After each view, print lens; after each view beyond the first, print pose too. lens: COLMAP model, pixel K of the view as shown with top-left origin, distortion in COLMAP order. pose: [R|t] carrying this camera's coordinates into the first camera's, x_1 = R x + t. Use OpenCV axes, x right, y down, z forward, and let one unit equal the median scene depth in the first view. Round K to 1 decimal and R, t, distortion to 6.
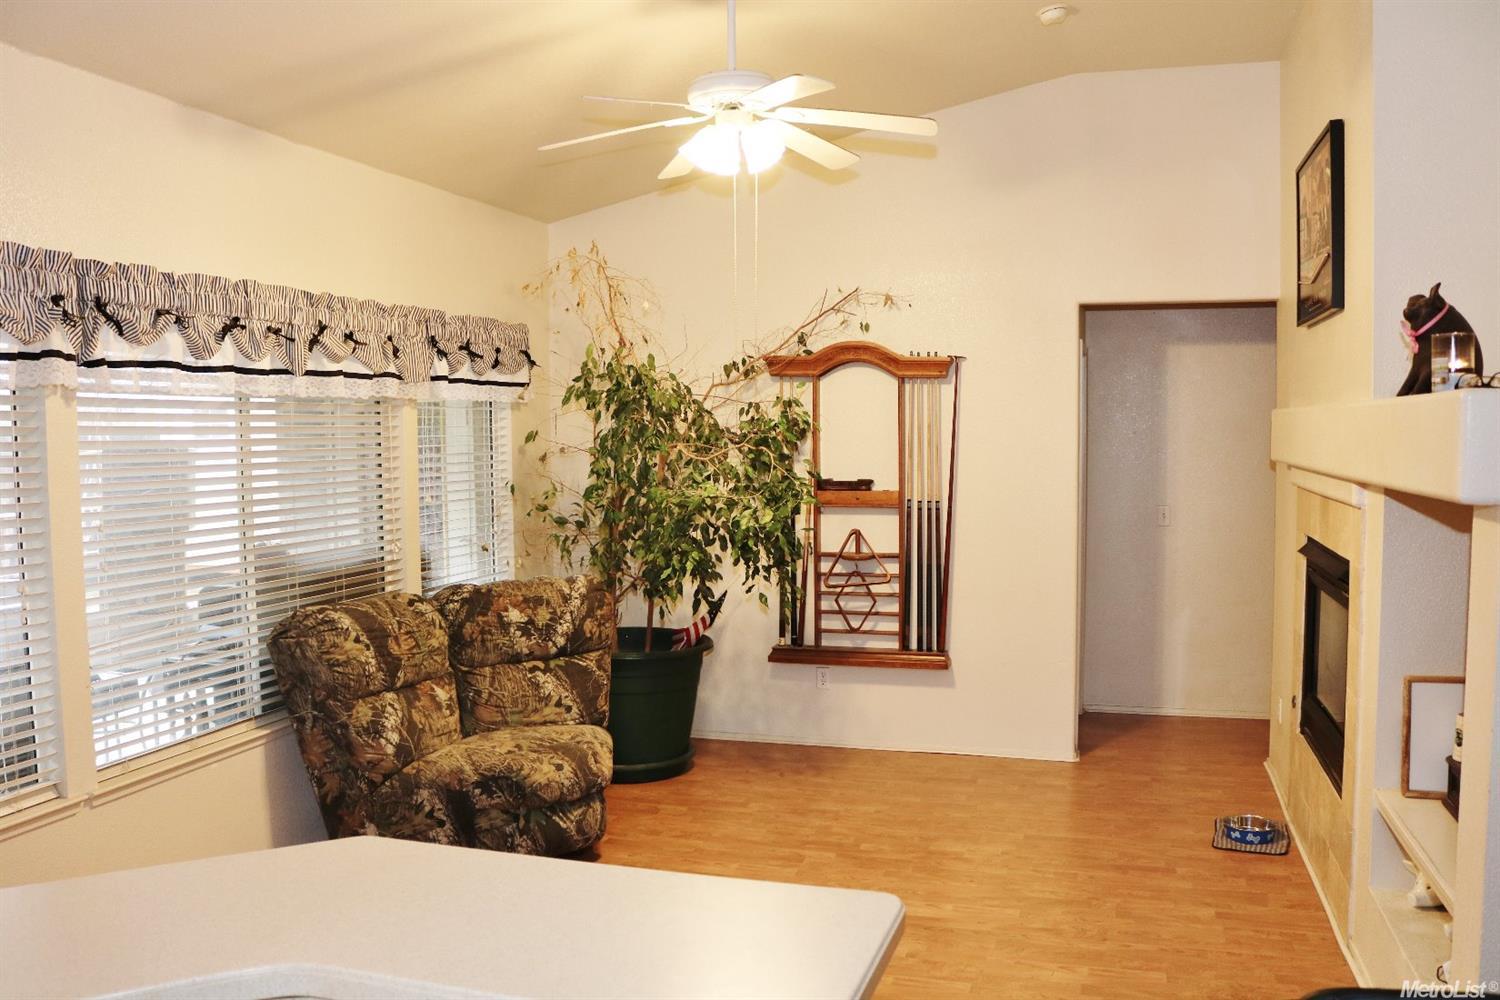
lens RADIAL K [[1238.4, 0, 750.0], [0, 1238.4, 500.0], [0, 0, 1]] dist [-0.153148, 0.126635]
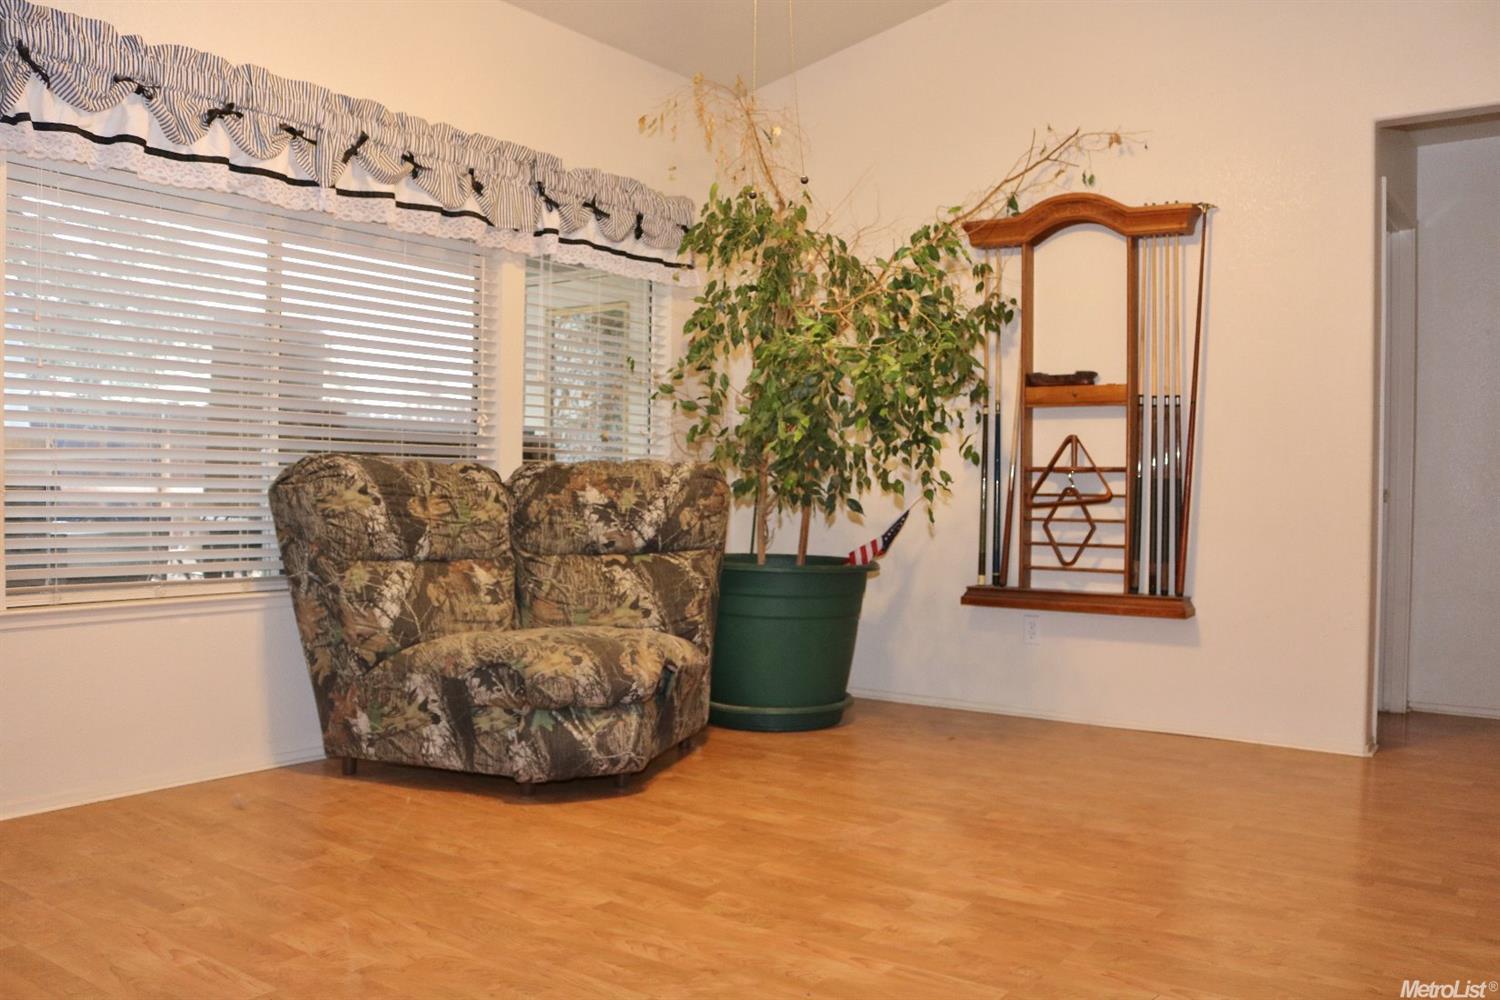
lens RADIAL K [[1238.4, 0, 750.0], [0, 1238.4, 500.0], [0, 0, 1]] dist [-0.153148, 0.126635]
pose [[0.945357, 0.023553, -0.325184, 0.180678], [-0.039100, 0.998379, -0.041358, 0.129508], [0.323683, 0.051813, 0.944746, 0.259874]]
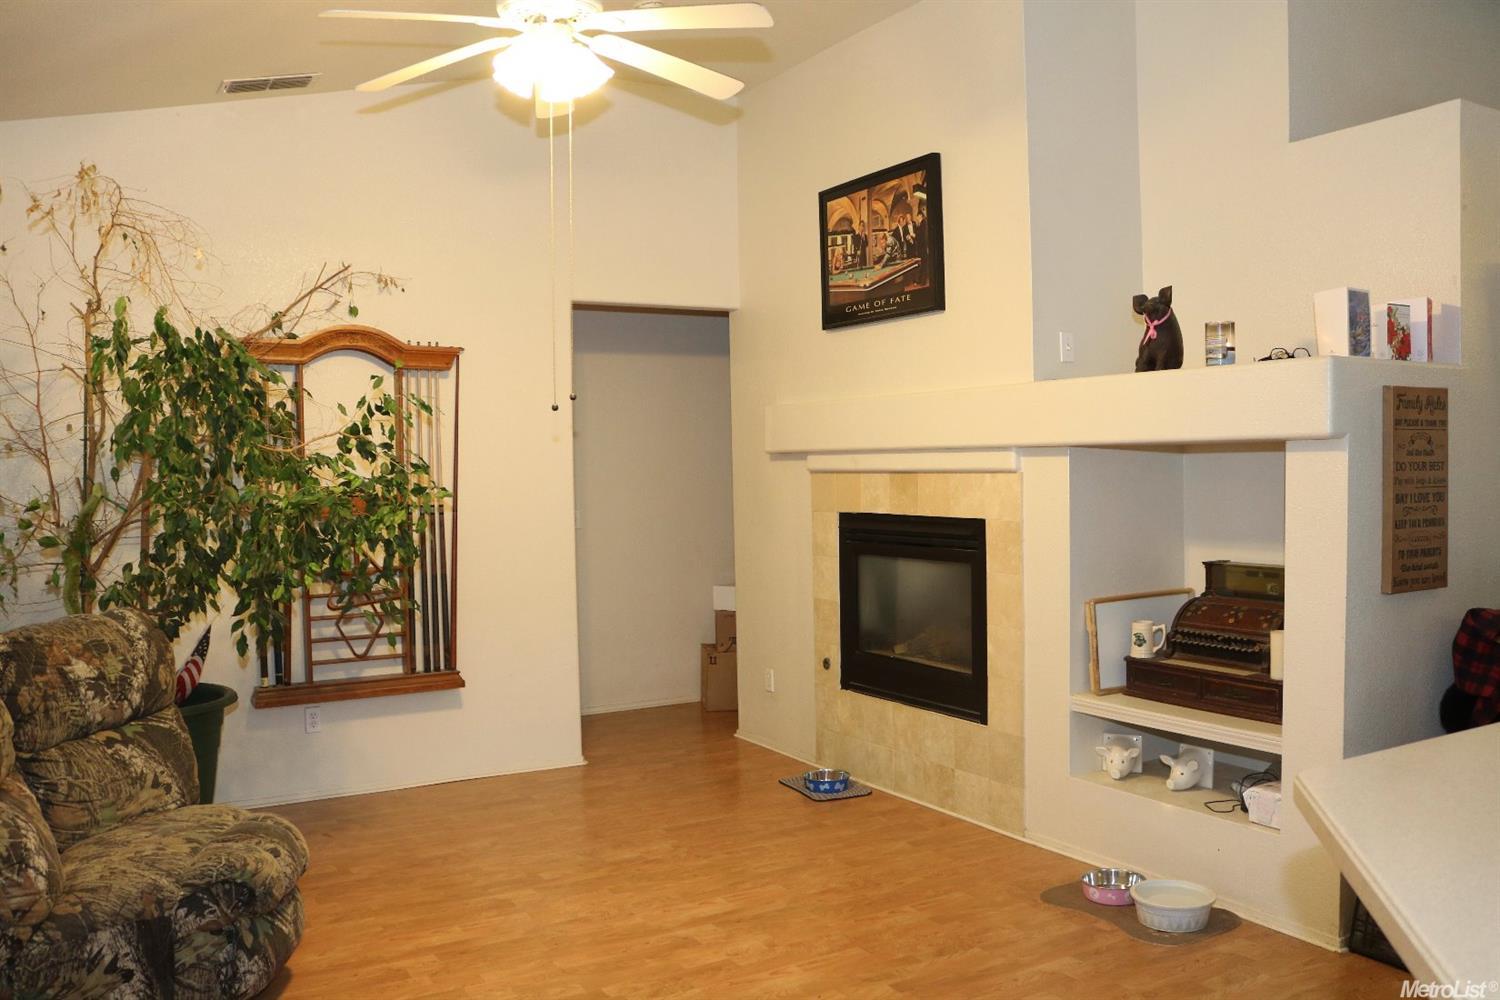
lens RADIAL K [[1238.4, 0, 750.0], [0, 1238.4, 500.0], [0, 0, 1]] dist [-0.153148, 0.126635]
pose [[0.685470, -0.026496, 0.727618, -0.431608], [0.056301, 0.998274, -0.016687, 0.030878], [-0.725921, 0.052404, 0.685779, 0.256883]]
